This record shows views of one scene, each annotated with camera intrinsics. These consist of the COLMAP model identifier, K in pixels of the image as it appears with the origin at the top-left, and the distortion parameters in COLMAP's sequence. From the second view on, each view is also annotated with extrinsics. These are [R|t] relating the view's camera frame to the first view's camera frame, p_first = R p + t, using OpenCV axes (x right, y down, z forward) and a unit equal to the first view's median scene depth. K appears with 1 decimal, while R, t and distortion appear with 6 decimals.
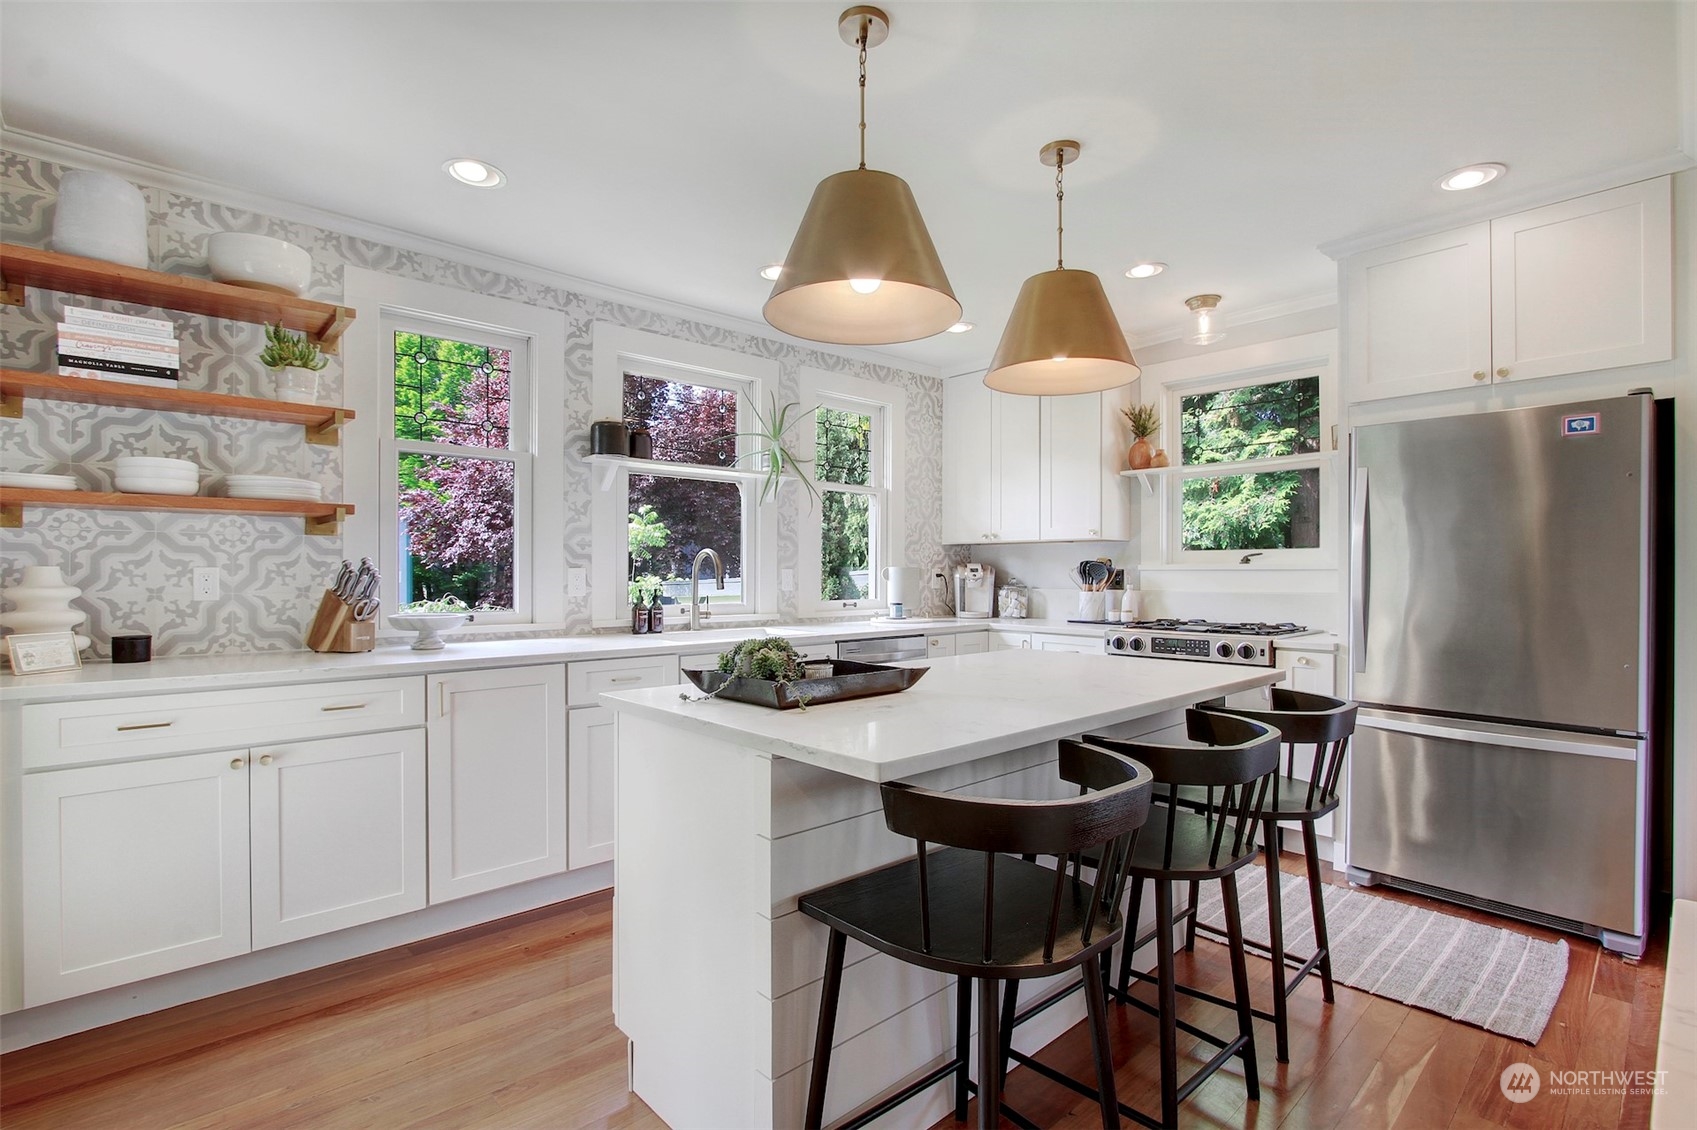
lens RADIAL K [[821.6, 0, 850.7], [0, 821.6, 574.2], [0, 0, 1]] dist [-0.015154, 0.002372]
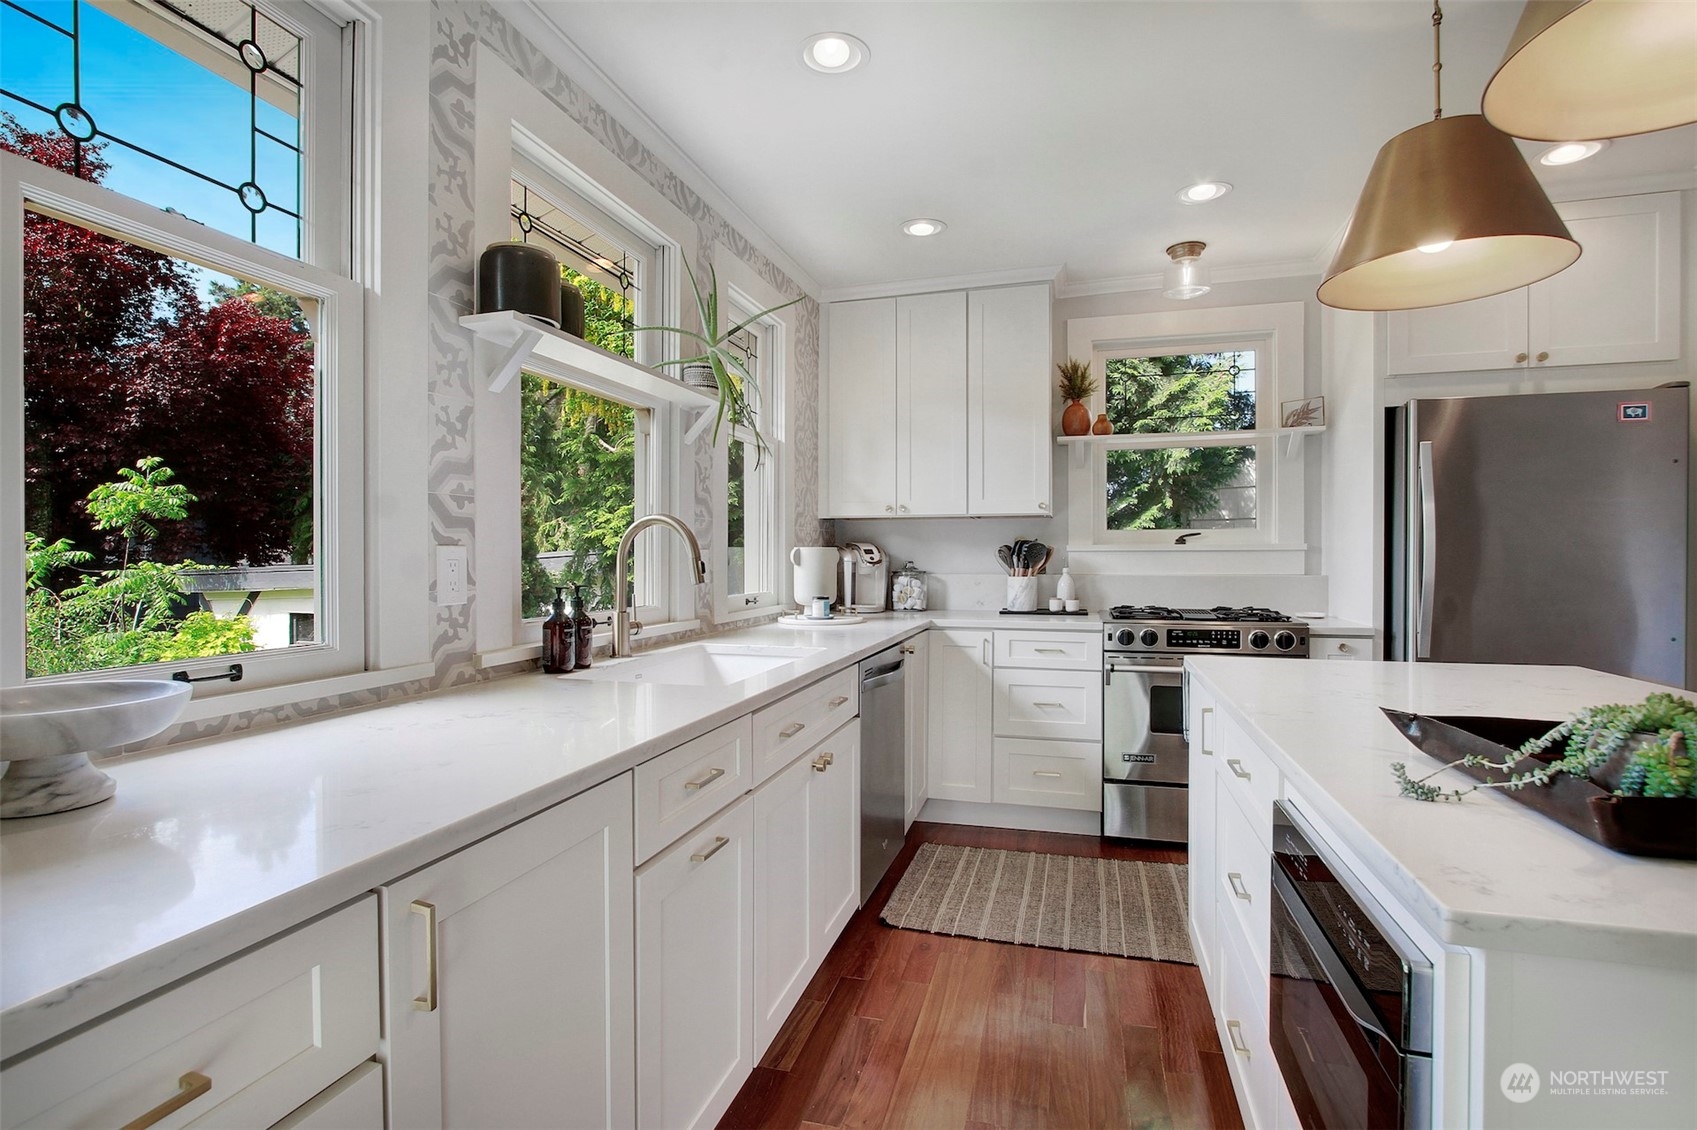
lens RADIAL K [[821.6, 0, 852.1], [0, 821.6, 567.6], [0, 0, 1]] dist [-0.015154, 0.002372]
pose [[0.851475, -0.010748, 0.524285, -0.383681], [0.004565, 0.999904, 0.013085, -0.000309], [-0.524375, -0.008748, 0.851443, 0.470198]]
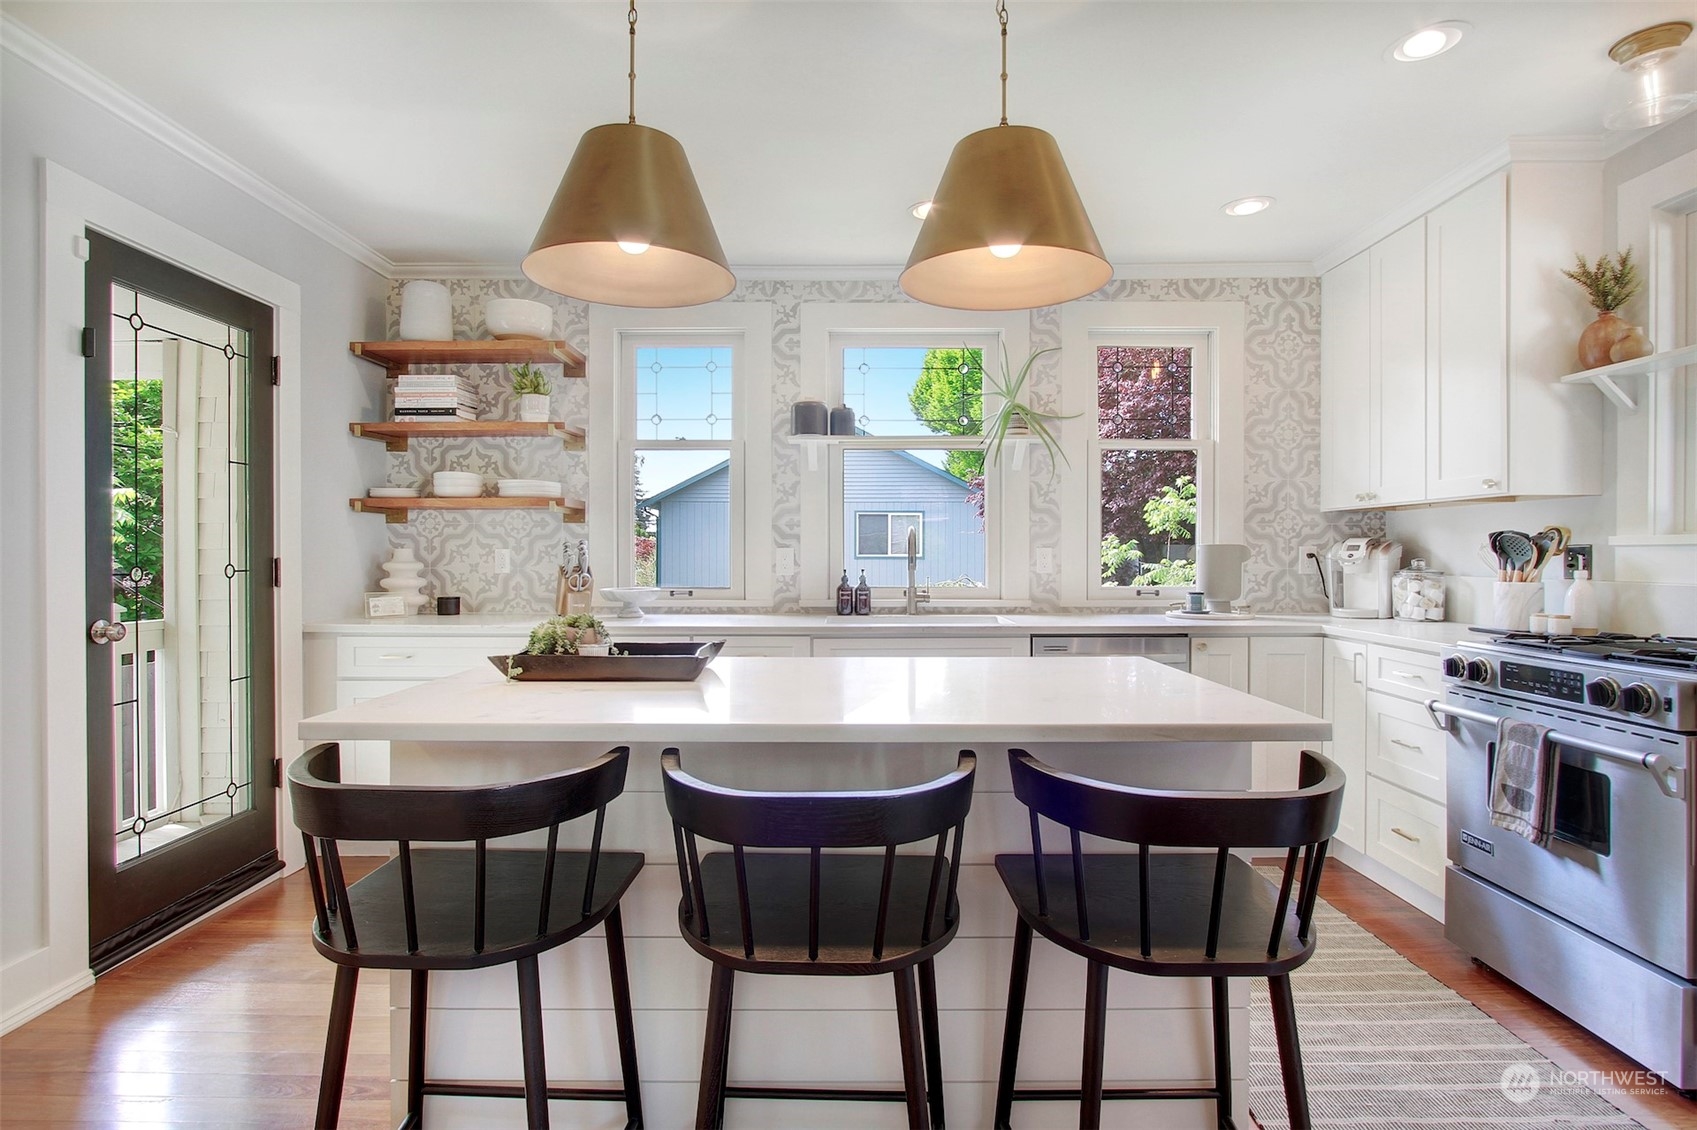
lens RADIAL K [[897.1, 0, 843.6], [0, 897.1, 561.7], [0, 0, 1]] dist [-0.015433, 0.005703]
pose [[0.723346, 0.004112, -0.690474, 0.494417], [-0.000175, 0.999983, 0.005771, 0.003339], [0.690486, -0.004054, 0.723334, 0.235335]]
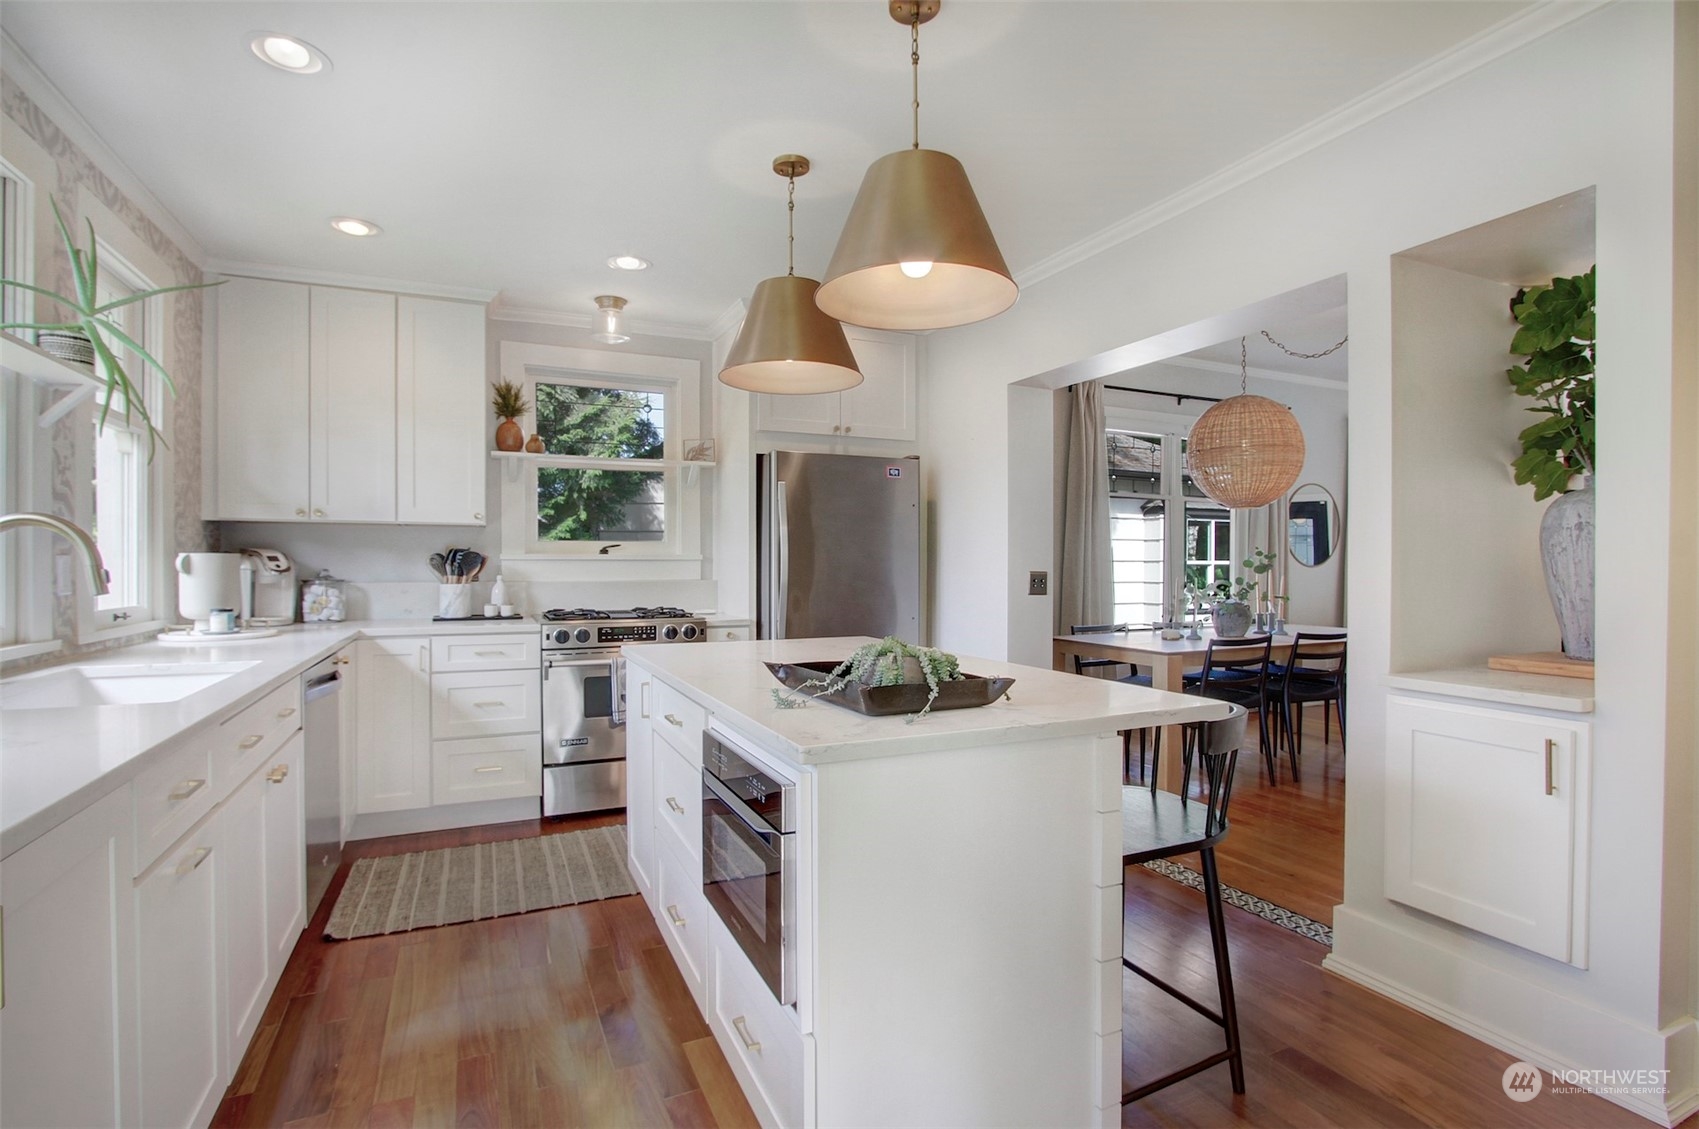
lens RADIAL K [[822.5, 0, 862.3], [0, 822.5, 571.3], [0, 0, 1]] dist [-0.015154, 0.002372]
pose [[0.299323, -0.009625, 0.954103, -0.516297], [0.001125, 0.999952, 0.009734, -0.000721], [-0.954151, -0.001841, 0.299319, 0.419260]]
